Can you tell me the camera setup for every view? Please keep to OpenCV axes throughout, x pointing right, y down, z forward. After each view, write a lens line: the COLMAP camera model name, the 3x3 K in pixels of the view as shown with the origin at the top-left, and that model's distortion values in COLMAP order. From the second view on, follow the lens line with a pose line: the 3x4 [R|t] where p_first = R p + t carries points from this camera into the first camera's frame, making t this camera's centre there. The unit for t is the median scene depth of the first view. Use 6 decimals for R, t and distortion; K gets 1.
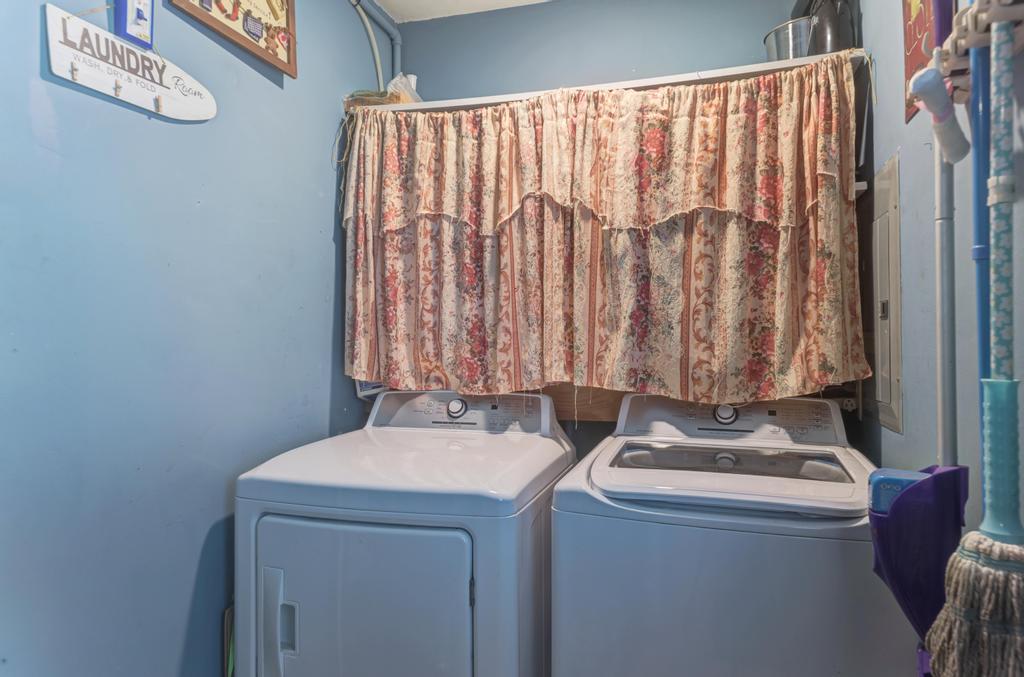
lens RADIAL K [[616.0, 0, 512.0], [0, 616.0, 338.5], [0, 0, 1]] dist [0.001063, -0.000253]
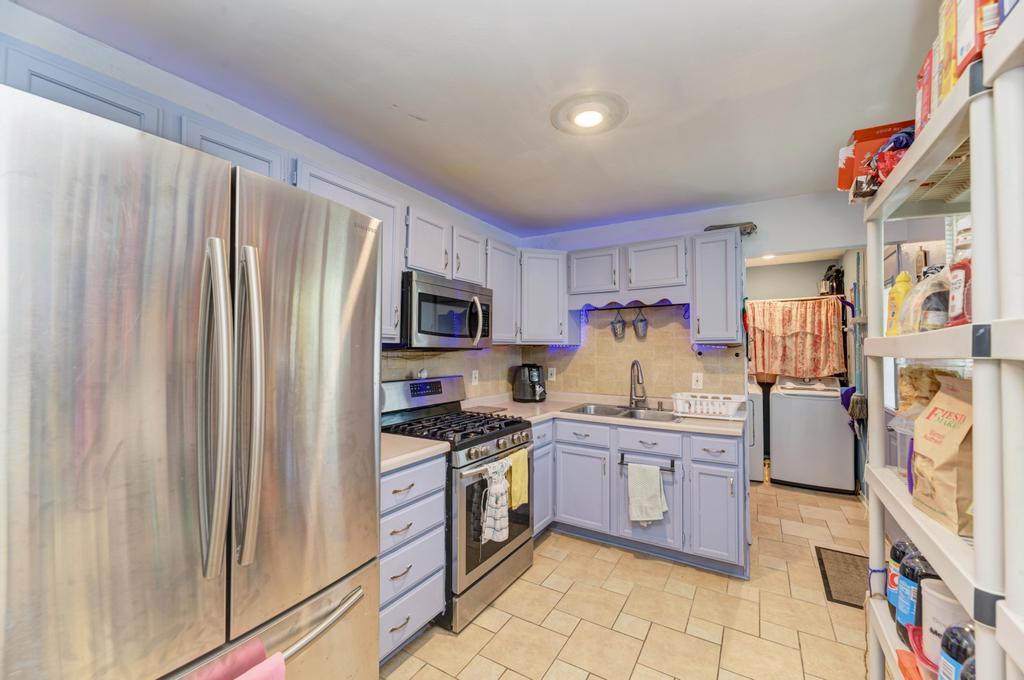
lens RADIAL K [[408.7, 0, 510.2], [0, 408.7, 343.9], [0, 0, 1]] dist [0.003950, -0.000347]
pose [[0.969240, -0.002022, -0.246110, -0.924846], [-0.000254, 0.999958, -0.009214, -0.097570], [0.246119, 0.008994, 0.969198, -2.198719]]
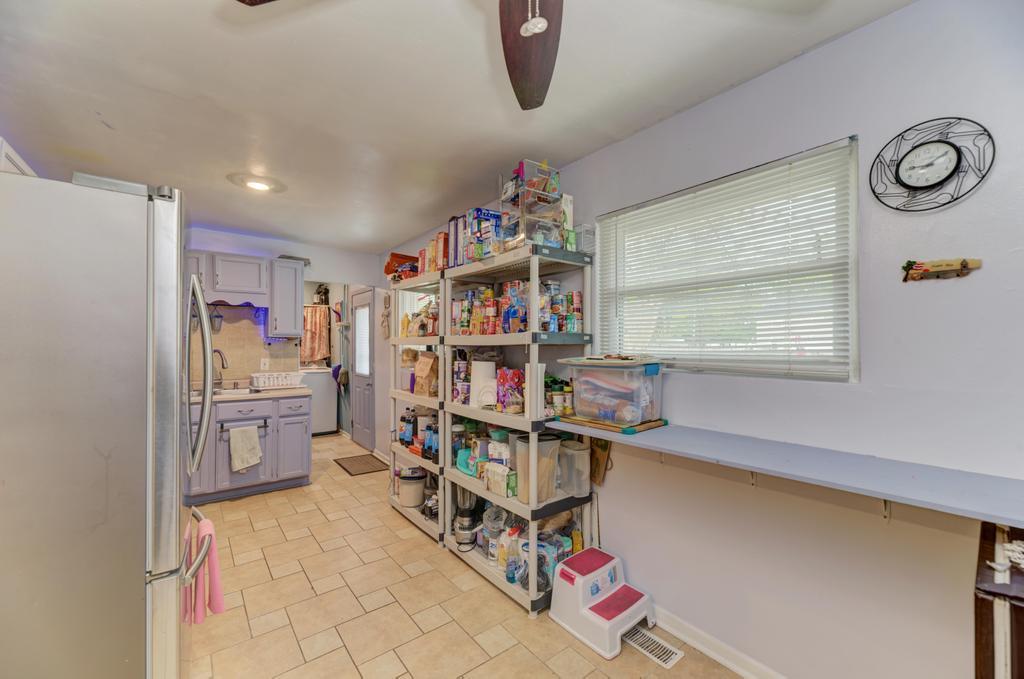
lens RADIAL K [[408.7, 0, 510.2], [0, 408.7, 343.4], [0, 0, 1]] dist [0.003950, -0.000347]
pose [[0.572352, 0.005588, 0.819989, -1.778727], [-0.011780, 0.999930, 0.001408, -0.096192], [-0.819924, -0.010465, 0.572377, -2.879384]]
